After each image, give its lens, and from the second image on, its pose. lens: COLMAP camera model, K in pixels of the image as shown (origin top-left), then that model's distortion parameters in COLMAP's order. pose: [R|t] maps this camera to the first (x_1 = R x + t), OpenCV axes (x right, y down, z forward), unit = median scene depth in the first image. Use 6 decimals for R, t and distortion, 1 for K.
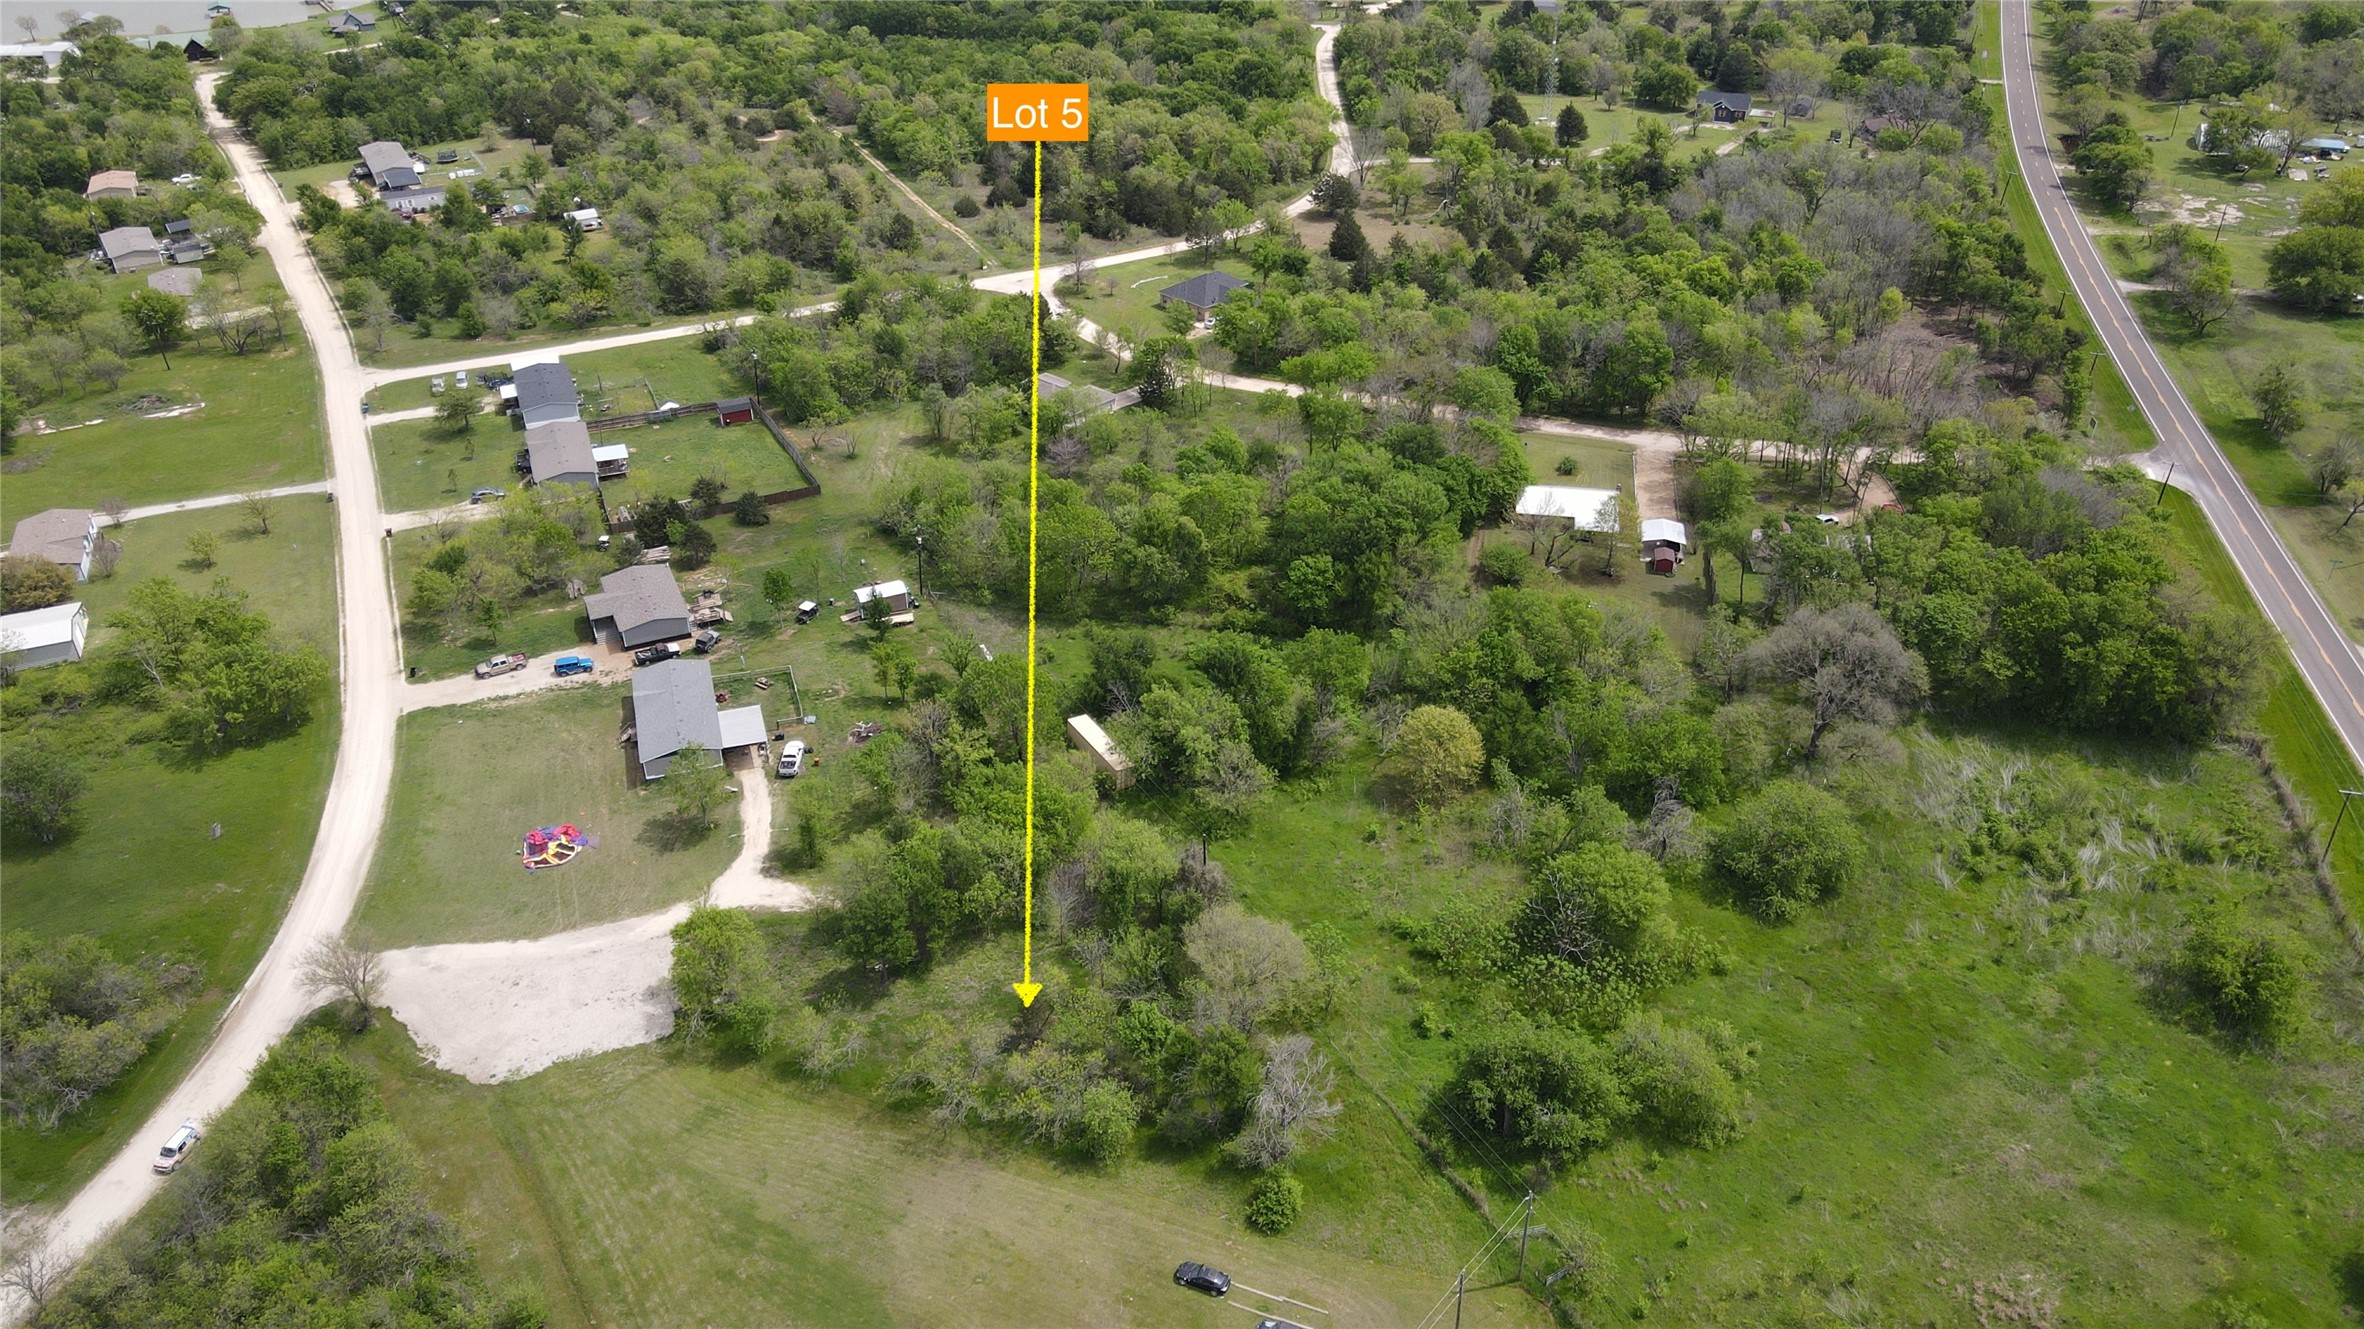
lens RADIAL K [[1738.0, 0, 1176.6], [0, 1738.0, 660.7], [0, 0, 1]] dist [0.008628, 0.025295]
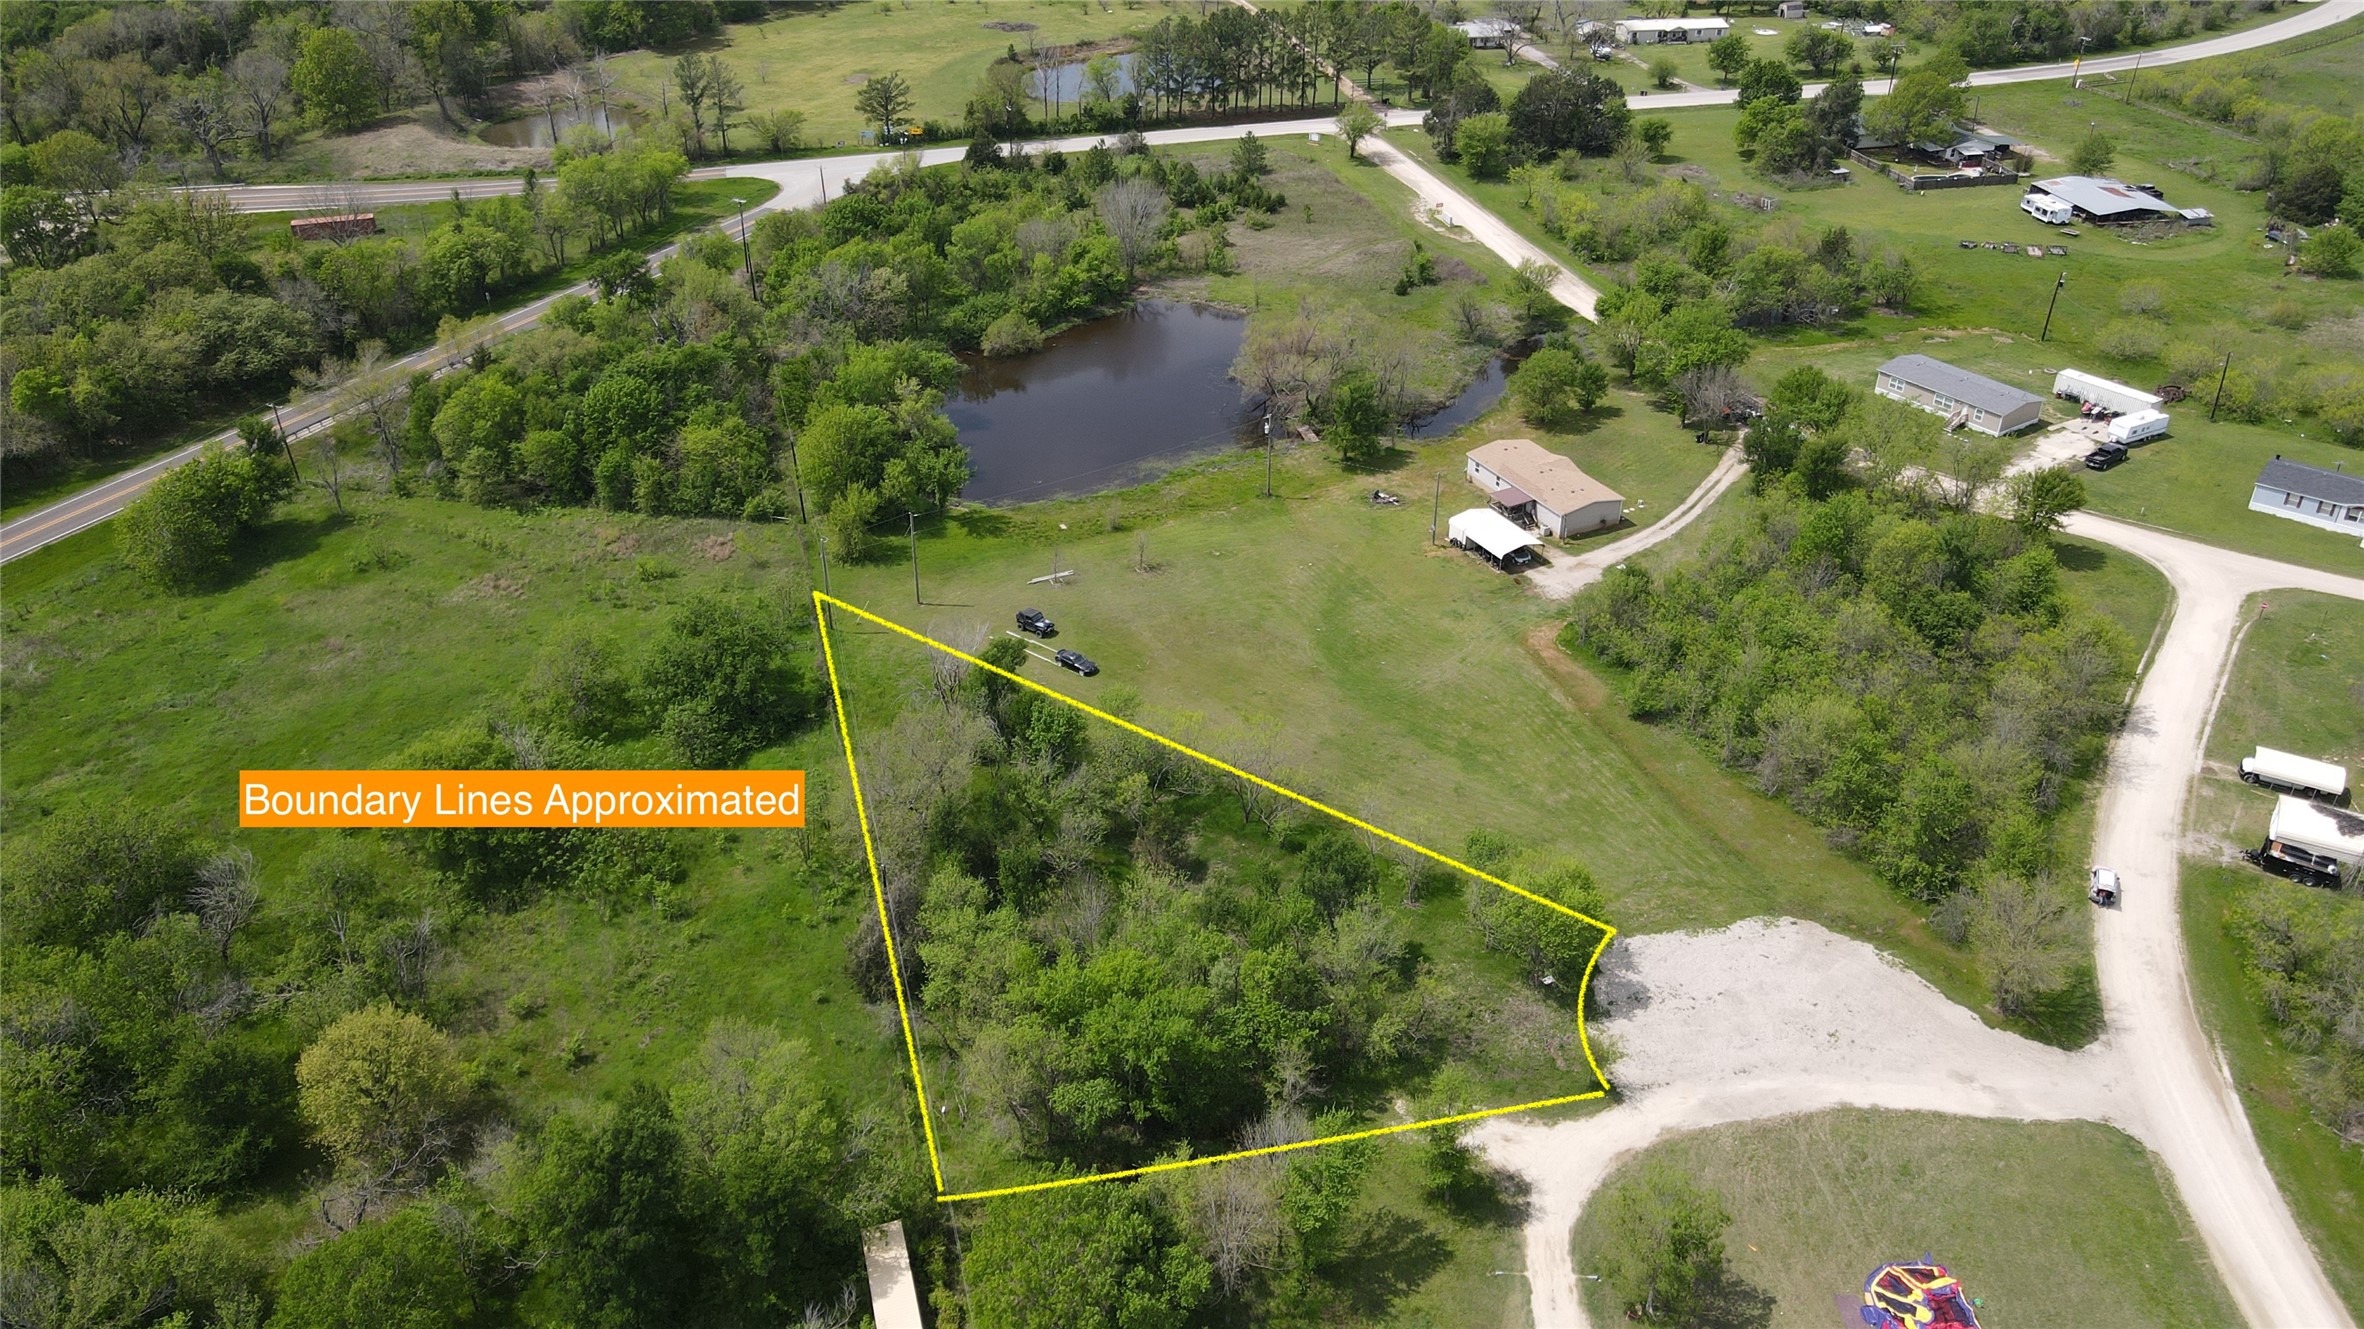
lens RADIAL K [[1738.0, 0, 1181.5], [0, 1738.0, 647.3], [0, 0, 1]] dist [0.008628, 0.025295]
pose [[-0.972368, -0.116221, 0.202469, -0.189017], [0.126151, 0.468171, 0.874587, -0.438849], [-0.196435, 0.875962, -0.440573, 0.960141]]
